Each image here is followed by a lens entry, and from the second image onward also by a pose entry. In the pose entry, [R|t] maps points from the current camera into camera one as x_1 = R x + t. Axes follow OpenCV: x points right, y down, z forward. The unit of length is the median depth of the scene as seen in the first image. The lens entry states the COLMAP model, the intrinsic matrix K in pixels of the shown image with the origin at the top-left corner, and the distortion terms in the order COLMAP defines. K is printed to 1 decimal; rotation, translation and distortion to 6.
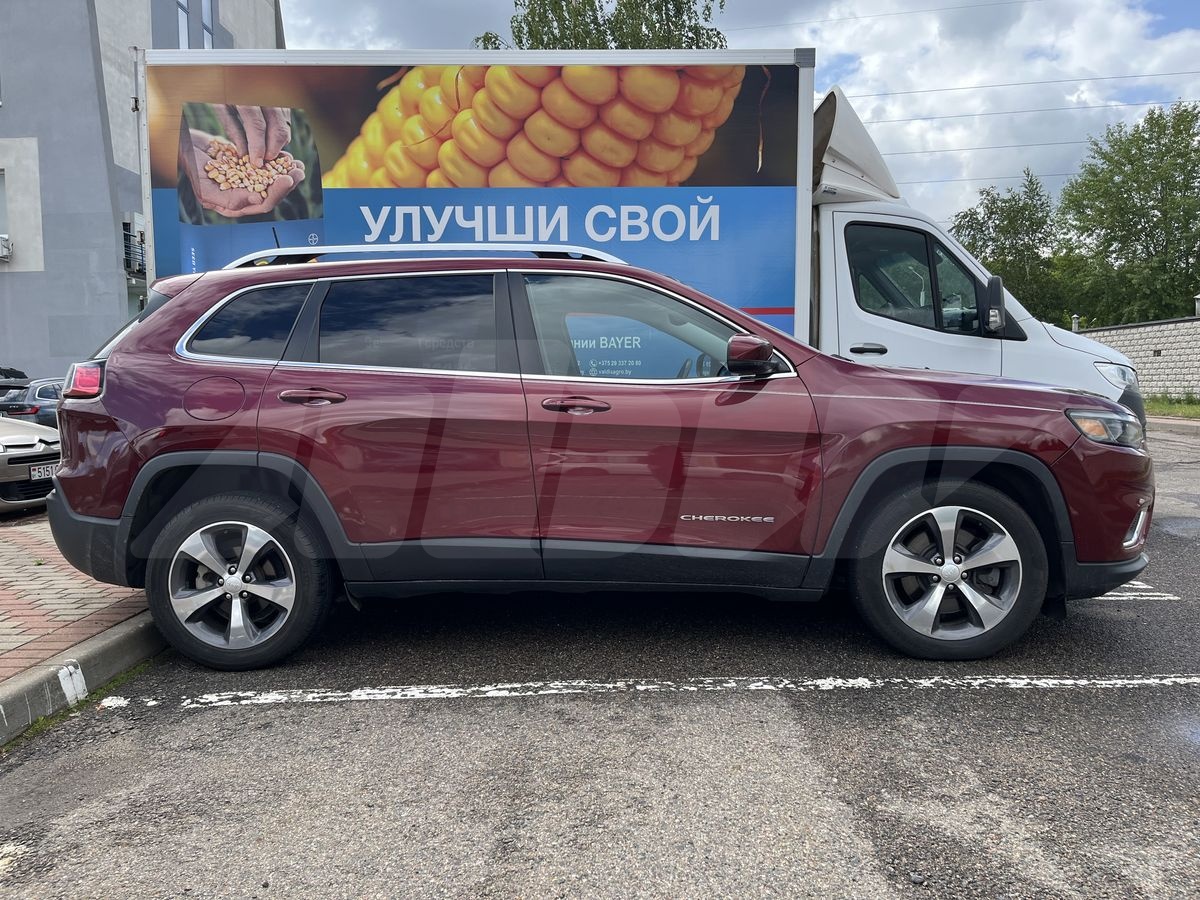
lens RADIAL K [[904.8, 0, 595.6], [0, 904.8, 450.5], [0, 0, 1]] dist [0.043513, -0.044639]
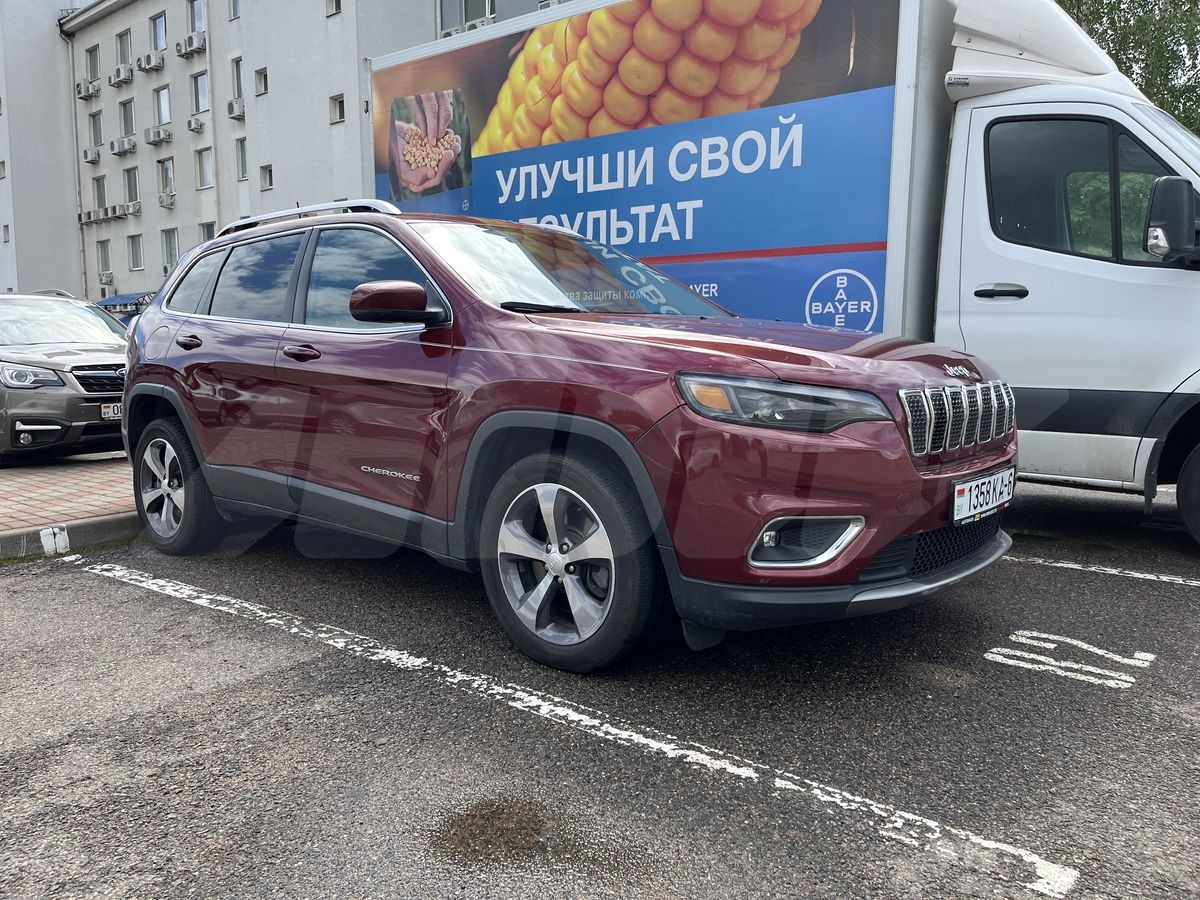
lens RADIAL K [[904.8, 0, 597.5], [0, 904.8, 447.6], [0, 0, 1]] dist [0.043513, -0.044639]
pose [[0.787260, 0.080239, -0.611379, 0.530512], [-0.051908, 0.996602, 0.063956, -0.015163], [0.614433, -0.018615, 0.788749, 0.214731]]
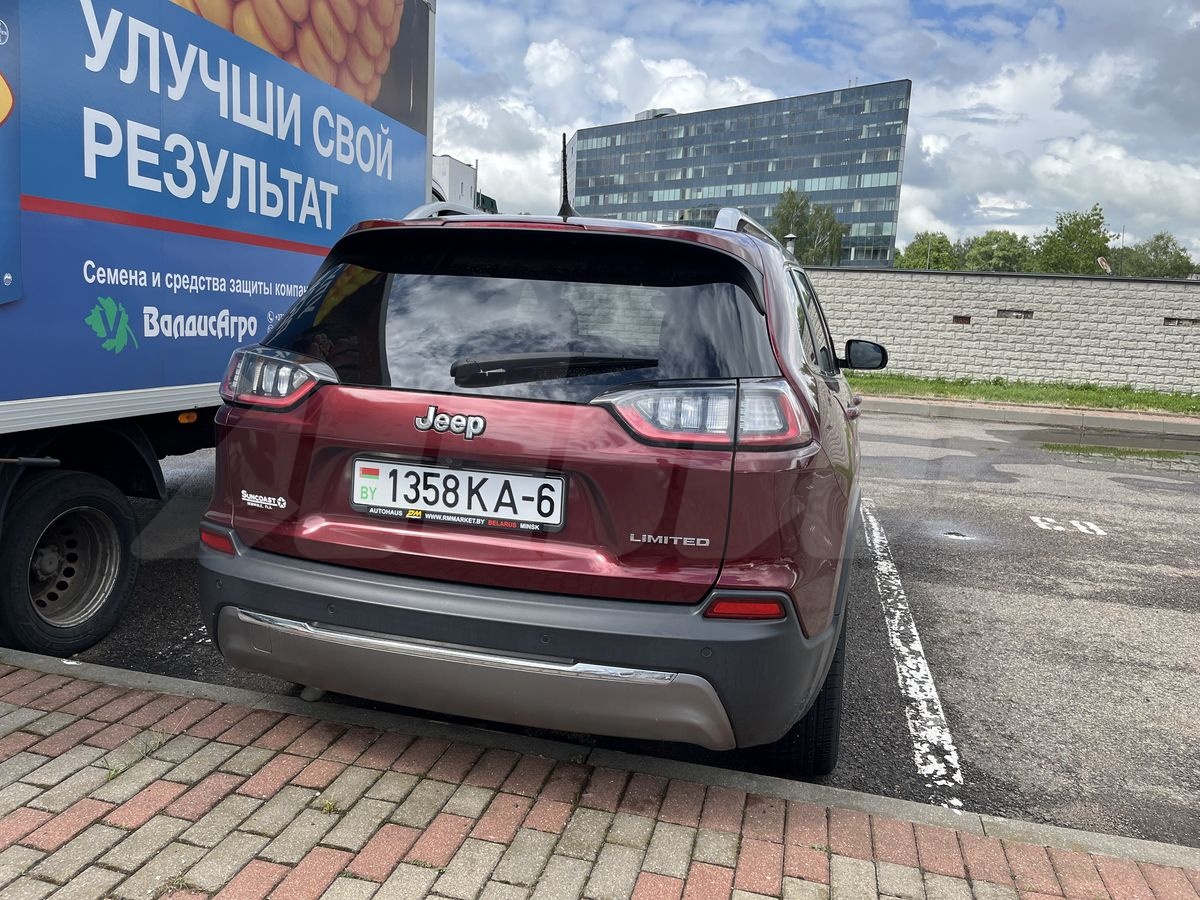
lens RADIAL K [[904.8, 0, 609.0], [0, 904.8, 446.5], [0, 0, 1]] dist [0.043513, -0.044639]
pose [[0.197345, -0.121460, 0.972781, -0.715455], [0.018059, 0.992577, 0.120268, -0.079913], [-0.980168, -0.006167, 0.198074, 0.626089]]
